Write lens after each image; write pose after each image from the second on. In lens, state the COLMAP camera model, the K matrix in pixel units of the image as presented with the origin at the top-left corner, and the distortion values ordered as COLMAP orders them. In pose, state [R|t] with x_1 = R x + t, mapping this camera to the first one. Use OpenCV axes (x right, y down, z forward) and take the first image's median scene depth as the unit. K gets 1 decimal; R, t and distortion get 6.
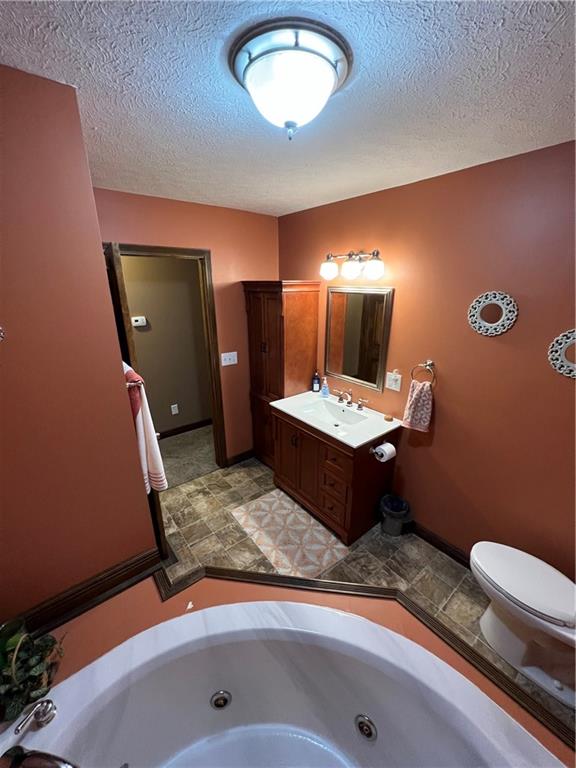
lens RADIAL K [[306.8, 0, 288.0], [0, 306.8, 384.0], [0, 0, 1]] dist [-0.001622, 0.000001]
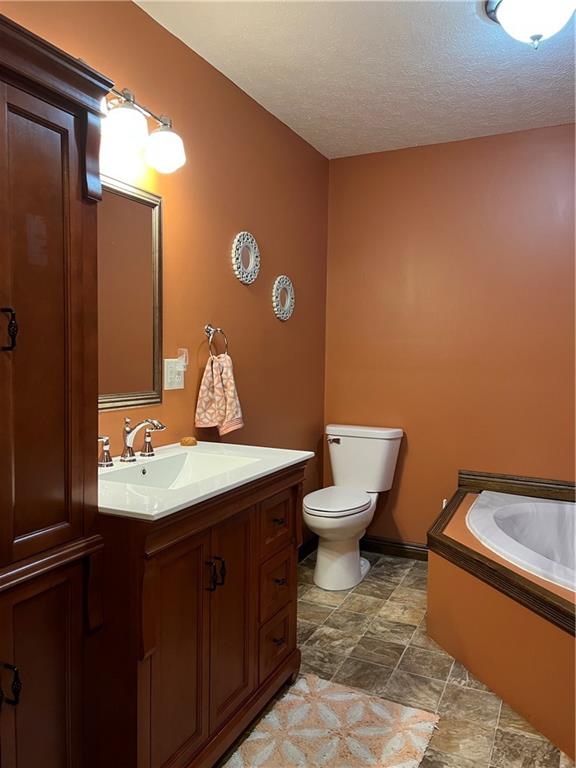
lens RADIAL K [[577.0, 0, 288.0], [0, 577.0, 384.0], [0, 0, 1]] dist [-0.001132, 0.000043]
pose [[-0.433106, -0.053567, 0.899750, -0.685054], [0.272489, 0.943742, 0.187352, -0.131601], [-0.859167, 0.326315, -0.394144, 1.308055]]
